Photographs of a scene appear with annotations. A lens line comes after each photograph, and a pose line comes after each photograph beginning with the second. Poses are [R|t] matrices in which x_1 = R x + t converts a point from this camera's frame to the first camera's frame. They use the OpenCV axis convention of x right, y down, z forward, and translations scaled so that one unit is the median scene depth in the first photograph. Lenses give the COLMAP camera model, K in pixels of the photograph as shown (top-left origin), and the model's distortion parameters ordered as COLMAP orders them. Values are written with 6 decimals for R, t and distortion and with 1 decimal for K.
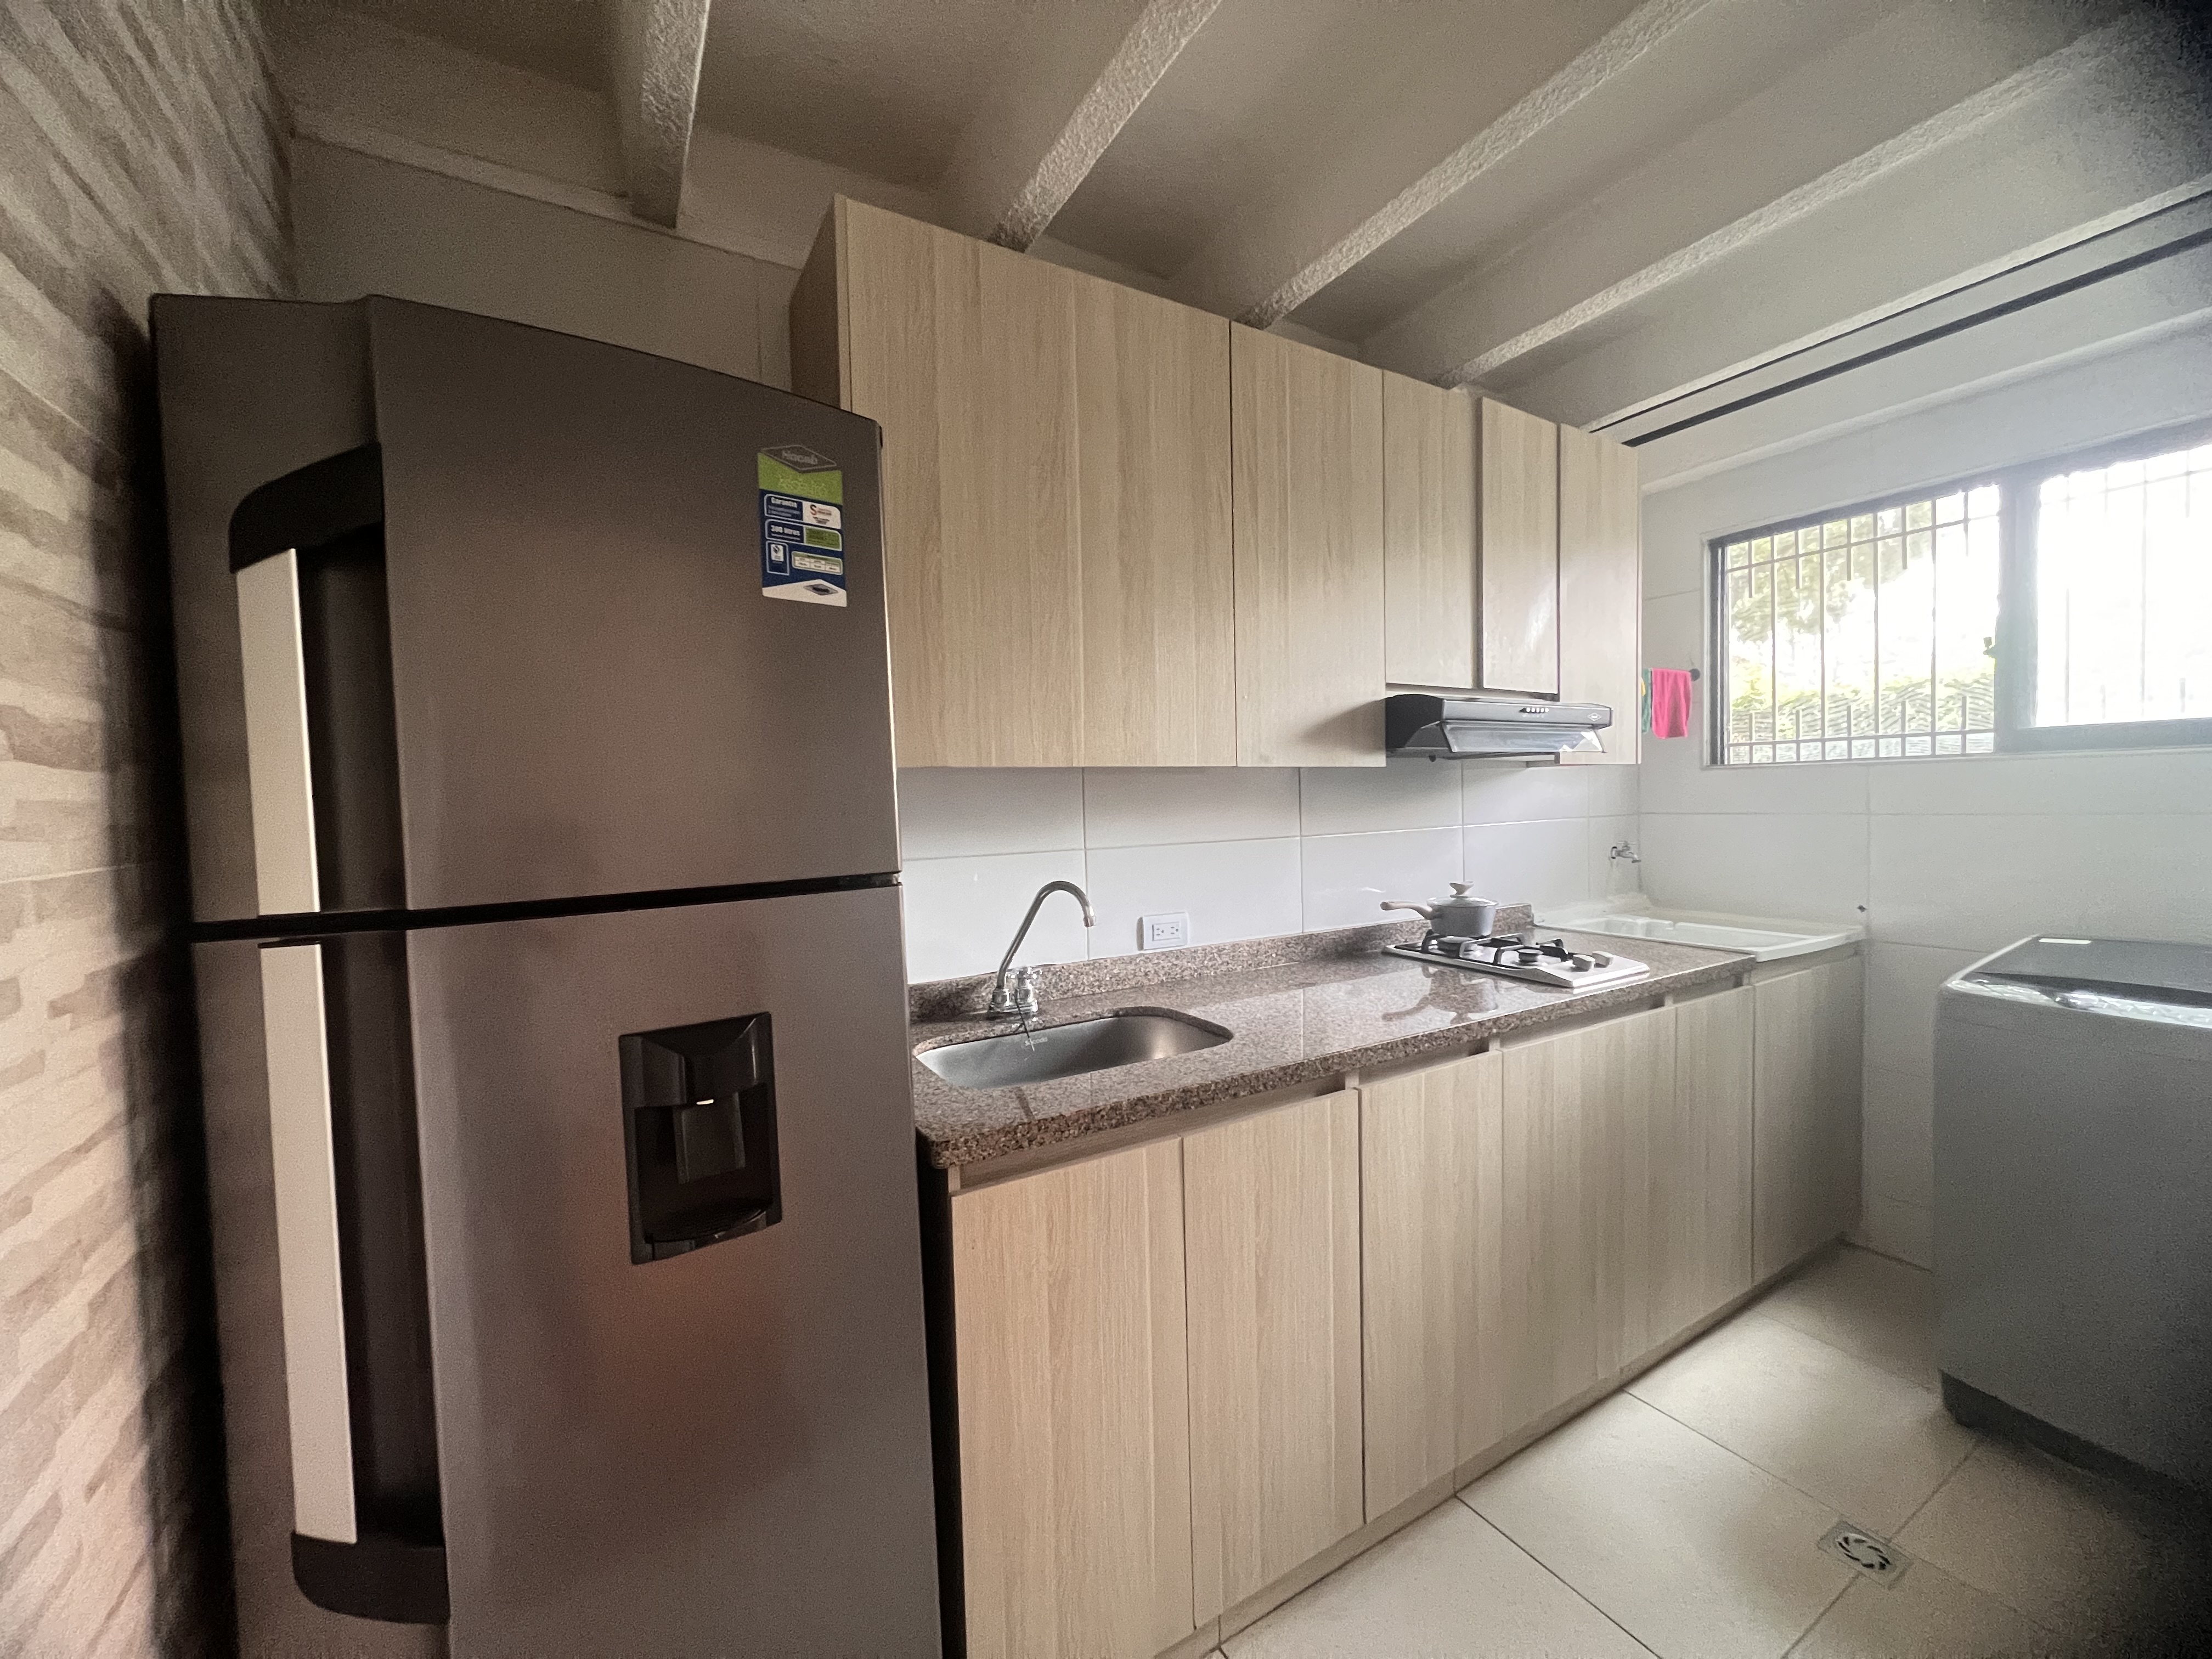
lens RADIAL K [[881.3, 0, 1106.0], [0, 881.3, 829.5], [0, 0, 1]] dist [-0.002313, -0.000199]
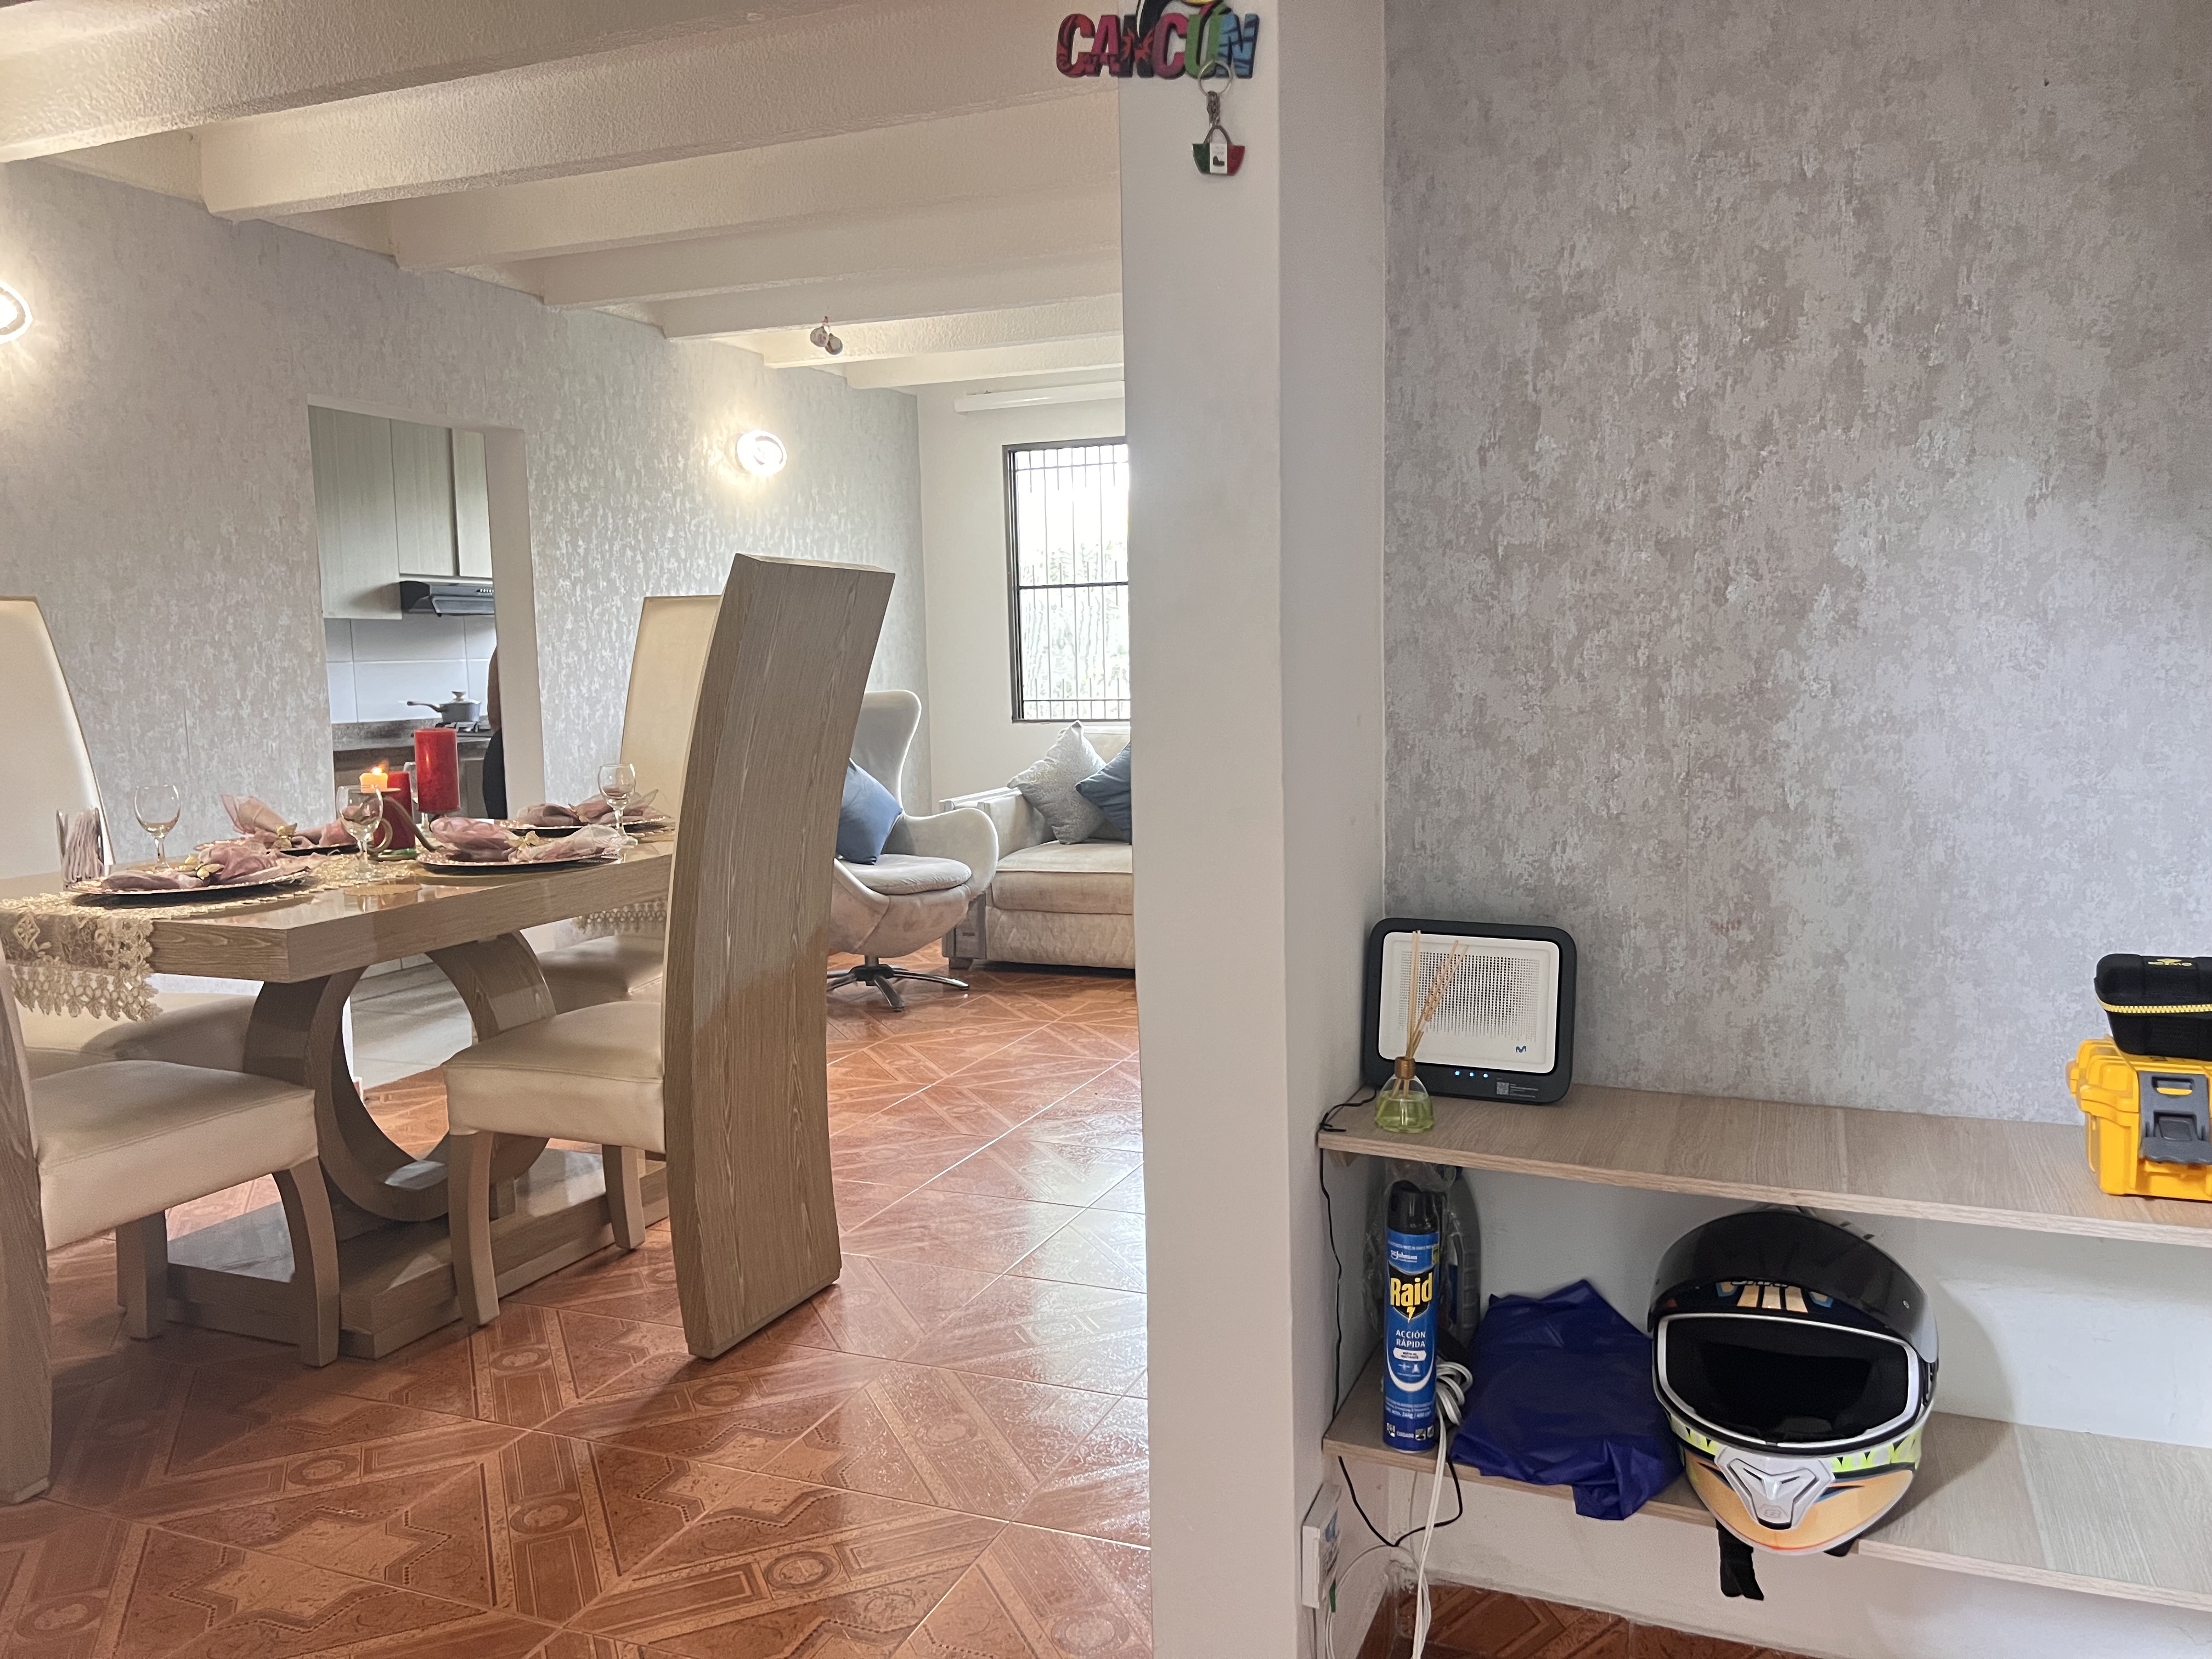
lens RADIAL K [[1678.2, 0, 1136.3], [0, 1678.2, 837.0], [0, 0, 1]] dist [0.006242, 0.000406]
pose [[0.791226, -0.056424, 0.608916, -0.589342], [0.019888, 0.997582, 0.066597, 0.166753], [-0.611201, -0.040583, 0.790434, -2.552469]]
